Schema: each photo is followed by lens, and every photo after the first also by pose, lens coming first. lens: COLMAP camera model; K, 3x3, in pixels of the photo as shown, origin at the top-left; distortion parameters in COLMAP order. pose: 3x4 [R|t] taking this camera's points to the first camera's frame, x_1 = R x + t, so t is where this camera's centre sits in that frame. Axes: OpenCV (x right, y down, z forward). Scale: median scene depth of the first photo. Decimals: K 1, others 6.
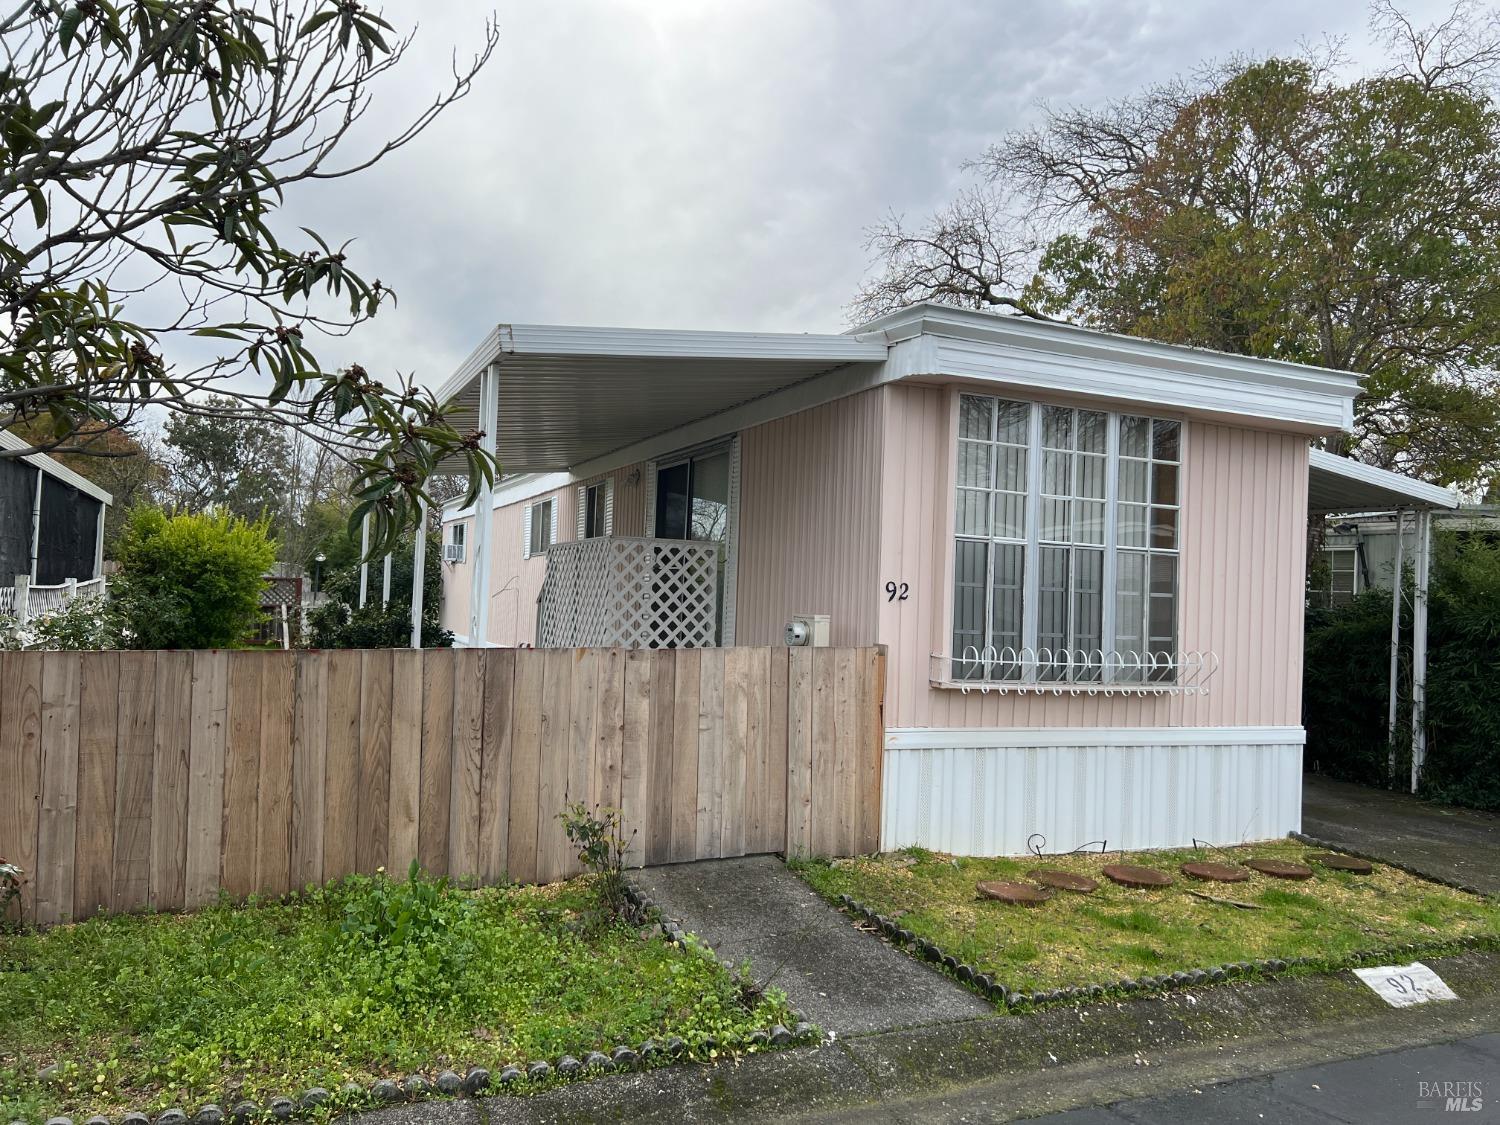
lens RADIAL K [[1147.8, 0, 753.9], [0, 1147.8, 557.6], [0, 0, 1]] dist [0.069617, -0.074018]
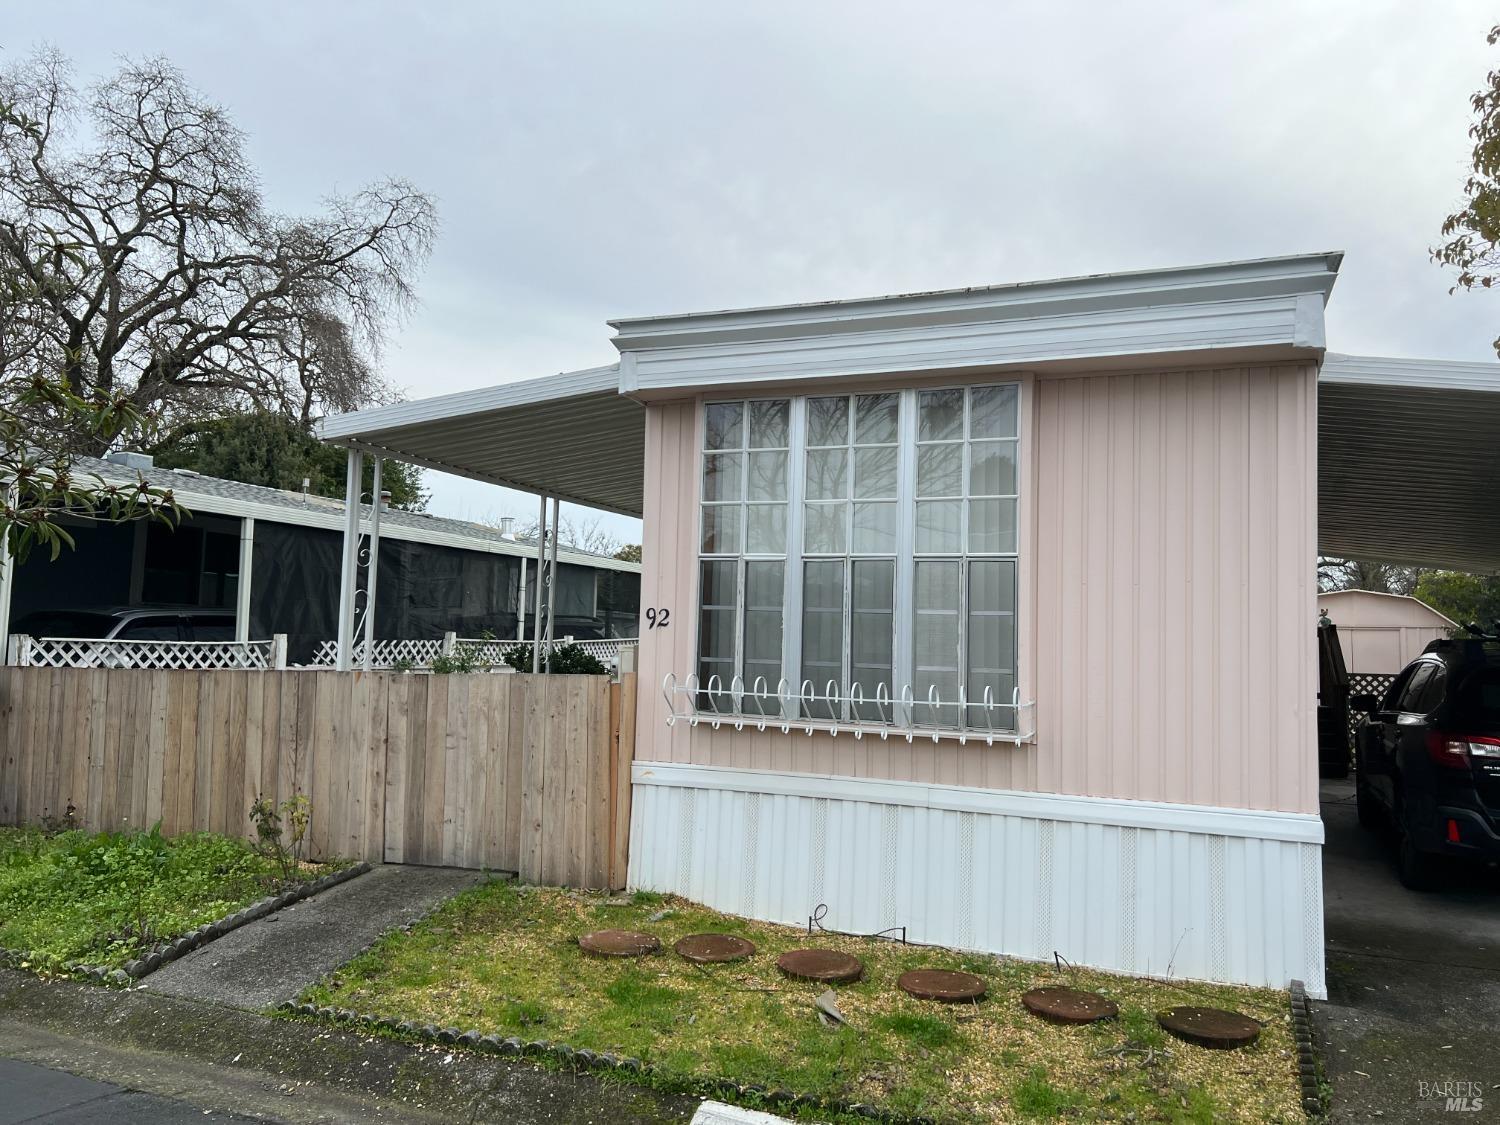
lens RADIAL K [[1147.8, 0, 753.1], [0, 1147.8, 551.0], [0, 0, 1]] dist [0.069617, -0.074018]
pose [[0.675970, -0.077659, -0.732826, 0.950507], [0.028001, 0.996420, -0.079764, 0.056080], [0.736397, 0.033398, 0.675725, 0.440391]]
